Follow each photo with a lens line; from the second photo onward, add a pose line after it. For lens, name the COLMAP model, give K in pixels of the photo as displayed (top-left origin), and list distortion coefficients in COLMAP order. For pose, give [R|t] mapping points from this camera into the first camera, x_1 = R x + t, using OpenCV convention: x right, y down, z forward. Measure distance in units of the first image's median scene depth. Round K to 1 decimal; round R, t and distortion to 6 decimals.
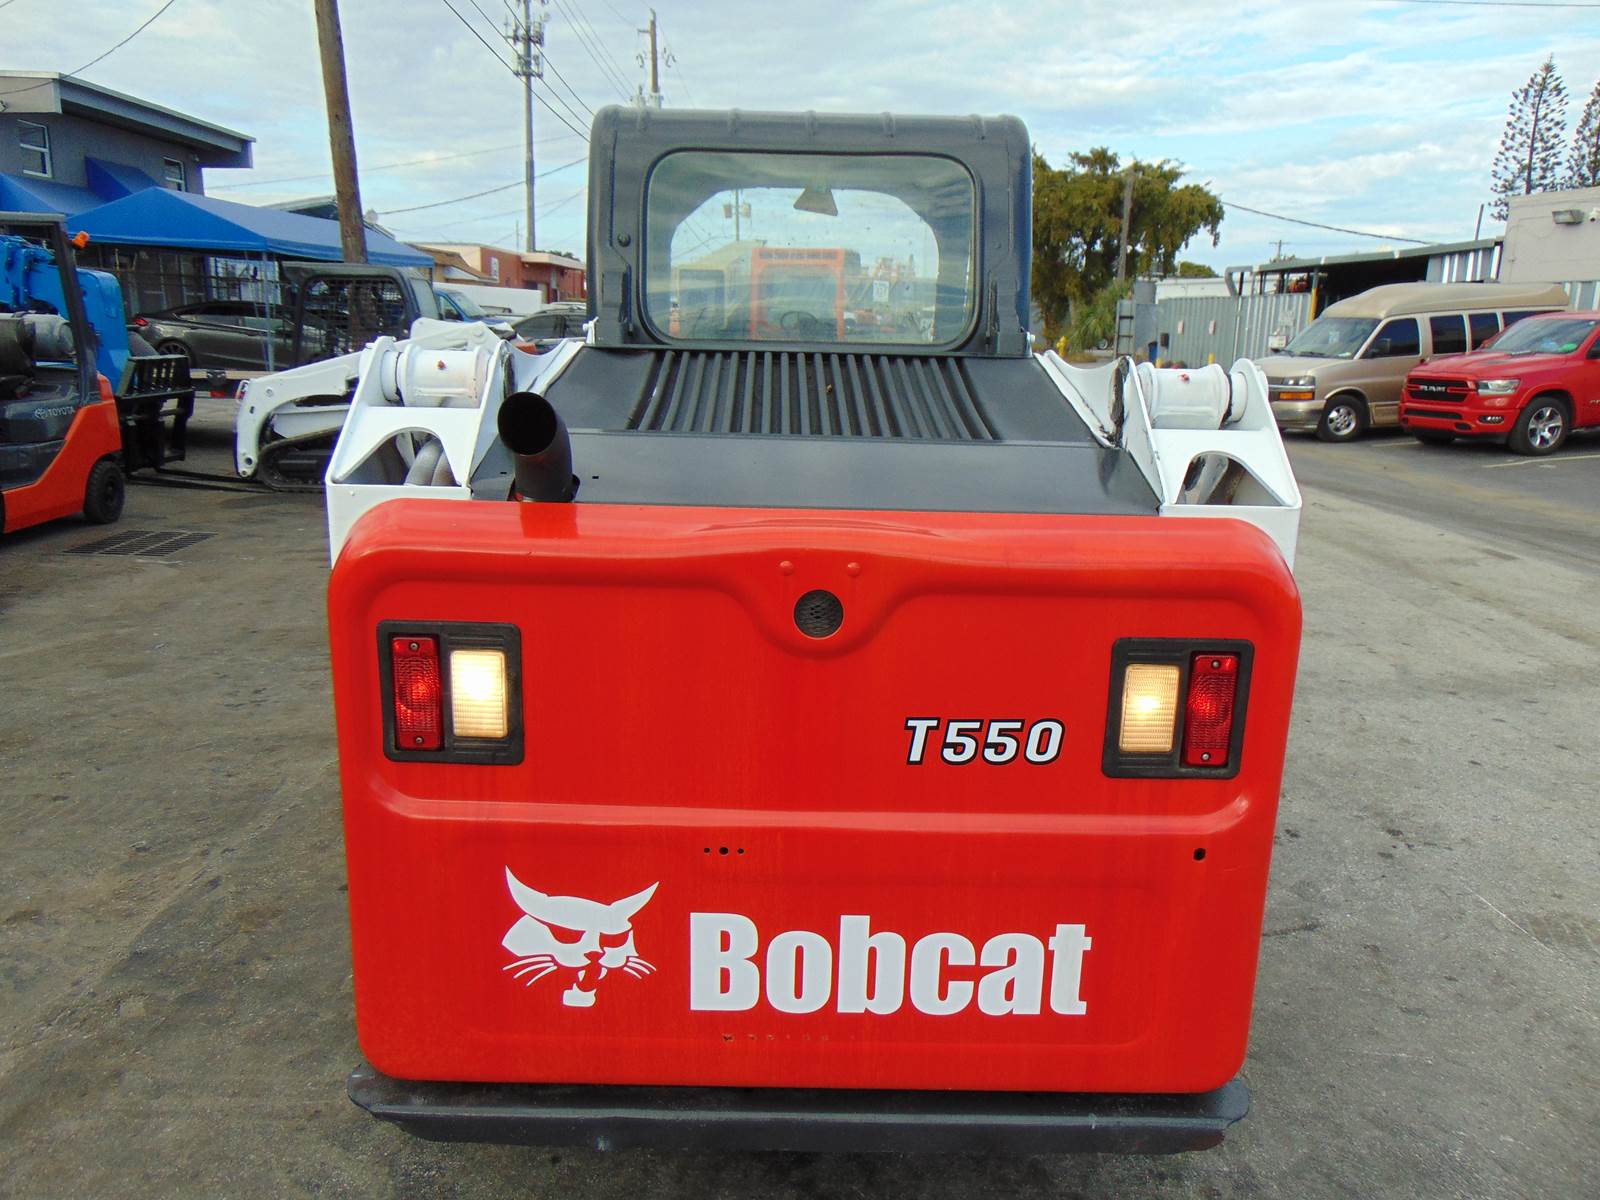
lens RADIAL K [[1191.6, 0, 811.5], [0, 1191.6, 577.9], [0, 0, 1]] dist [-0.010173, 0.045295]
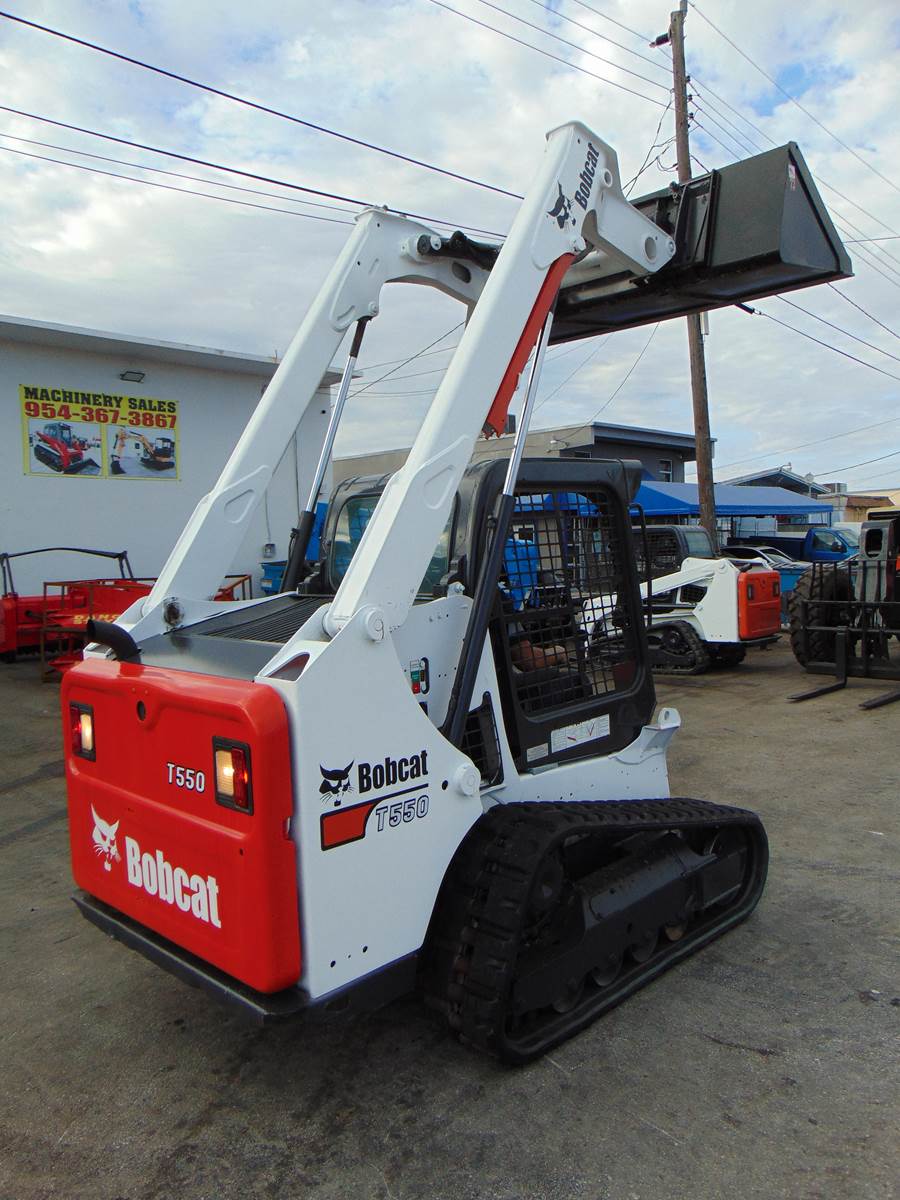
lens RADIAL K [[879.6, 0, 443.7], [0, 879.6, 594.7], [0, 0, 1]] dist [-0.000976, 0.049217]
pose [[0.698709, -0.015354, -0.715241, 1.572445], [-0.101845, 0.987452, -0.120688, -0.047023], [0.708120, 0.157170, 0.688378, 0.157362]]
